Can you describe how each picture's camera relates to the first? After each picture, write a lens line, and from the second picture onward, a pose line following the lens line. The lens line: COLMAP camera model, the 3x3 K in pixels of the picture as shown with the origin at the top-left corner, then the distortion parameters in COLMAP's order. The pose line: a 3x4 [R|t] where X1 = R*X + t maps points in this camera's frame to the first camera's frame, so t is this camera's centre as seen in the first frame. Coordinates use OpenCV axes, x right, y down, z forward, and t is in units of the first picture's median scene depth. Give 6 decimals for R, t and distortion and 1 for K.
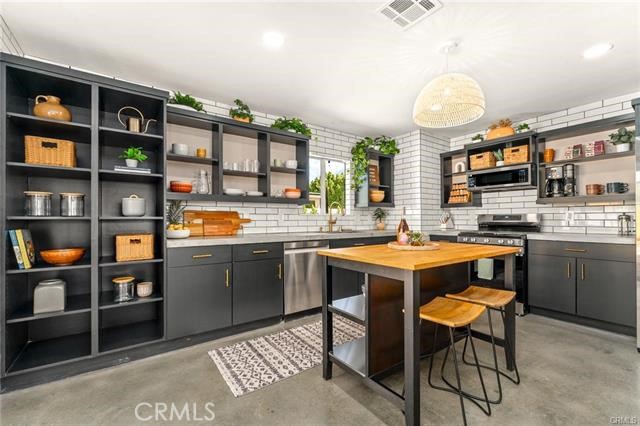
lens RADIAL K [[276.6, 0, 319.1], [0, 276.6, 215.7], [0, 0, 1]] dist [-0.002265, -0.000217]
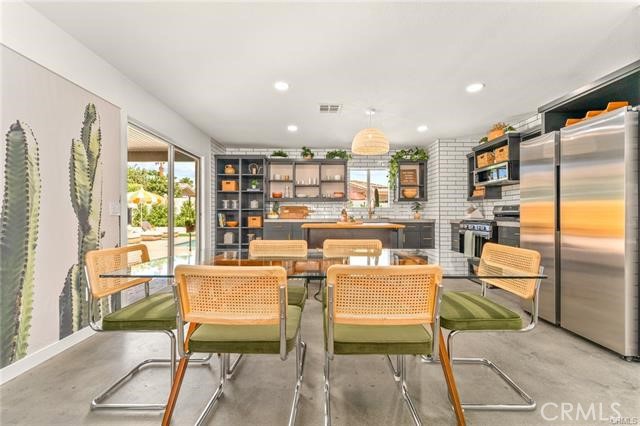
lens RADIAL K [[259.6, 0, 320.3], [0, 259.6, 213.4], [0, 0, 1]] dist [0.000989, -0.000053]
pose [[0.819460, -0.000503, -0.573137, 0.793156], [0.005451, 0.999961, 0.006916, 0.021483], [0.573111, -0.008792, 0.819430, -0.379514]]
